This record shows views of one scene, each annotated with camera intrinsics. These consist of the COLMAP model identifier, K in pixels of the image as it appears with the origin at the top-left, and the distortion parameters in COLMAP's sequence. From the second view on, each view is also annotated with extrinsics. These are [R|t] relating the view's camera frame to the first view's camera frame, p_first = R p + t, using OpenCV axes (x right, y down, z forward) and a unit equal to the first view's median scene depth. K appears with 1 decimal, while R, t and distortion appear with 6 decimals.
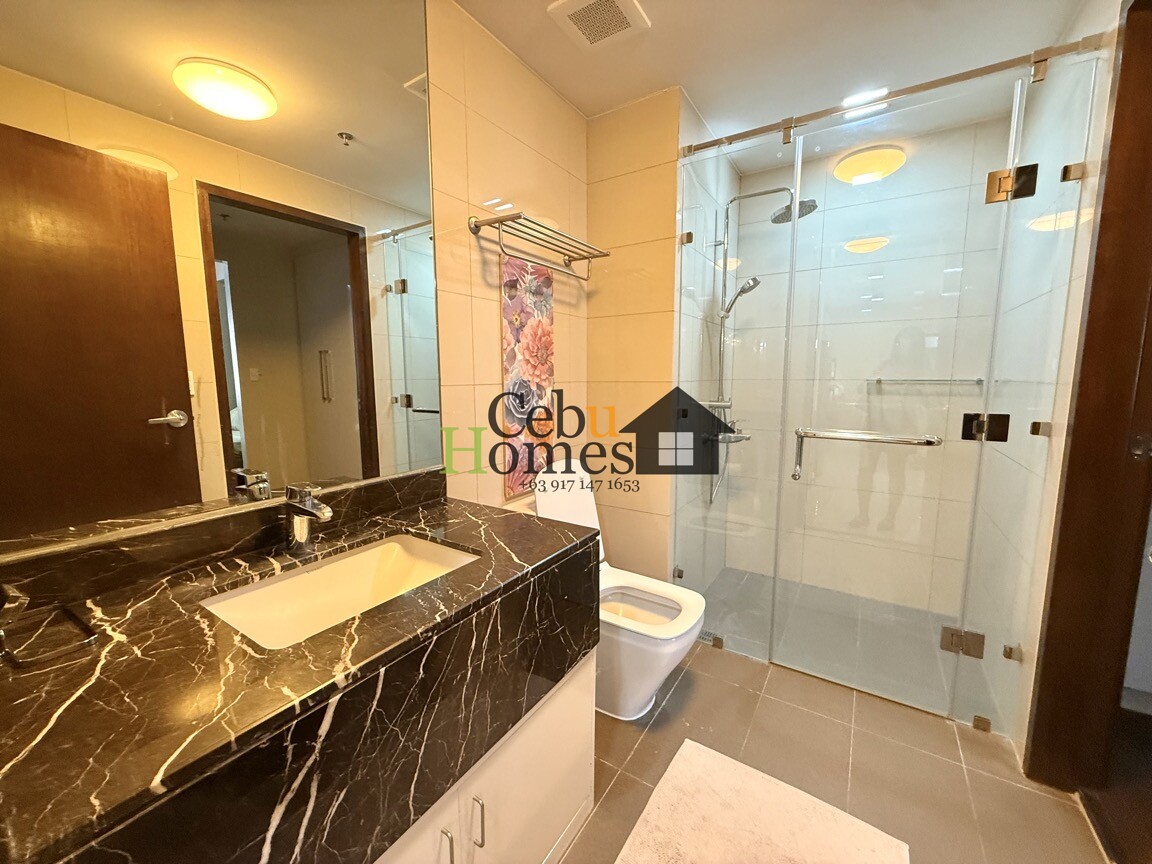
lens RADIAL K [[460.7, 0, 576.9], [0, 460.7, 431.9], [0, 0, 1]] dist [-0.000254, 0.000009]
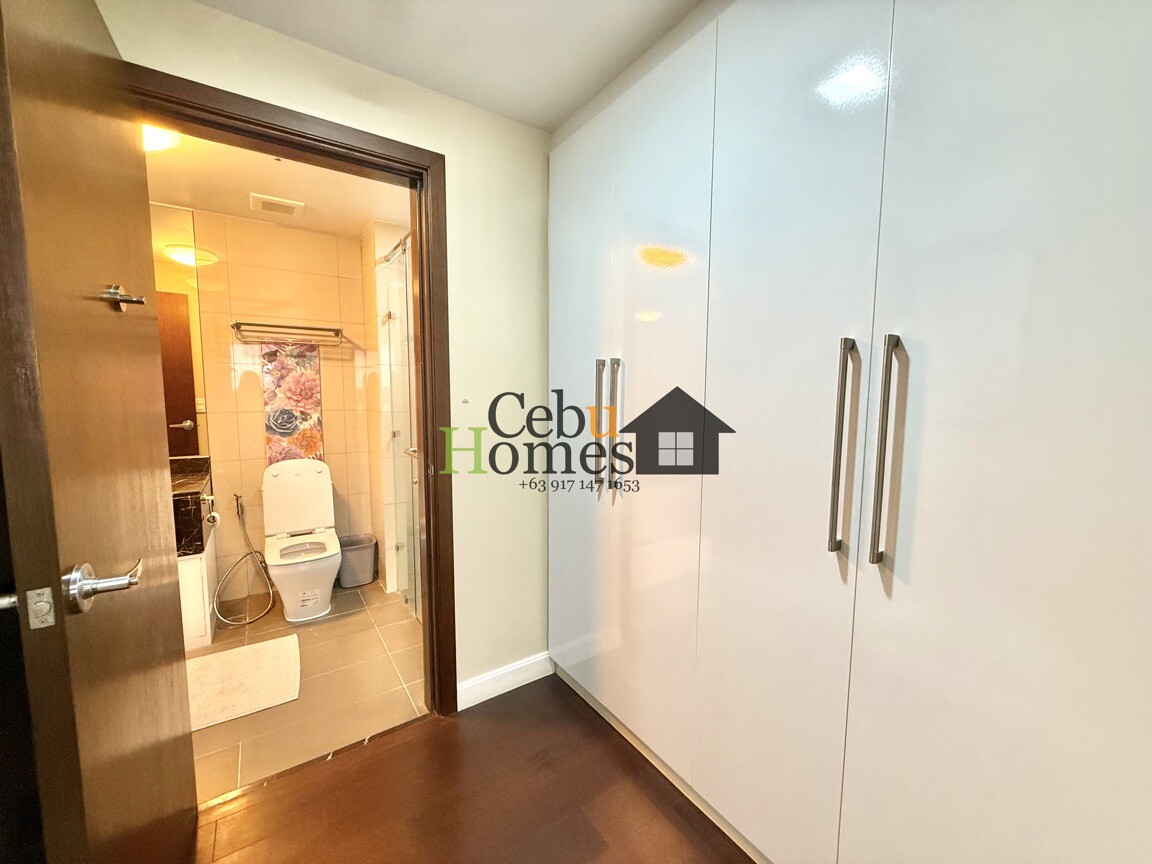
lens RADIAL K [[460.7, 0, 573.3], [0, 460.7, 433.3], [0, 0, 1]] dist [-0.000254, 0.000009]
pose [[0.919075, 0.042938, -0.391737, 1.478978], [-0.057777, 0.997987, -0.026166, -0.042153], [0.389825, 0.046682, 0.919705, -0.116313]]
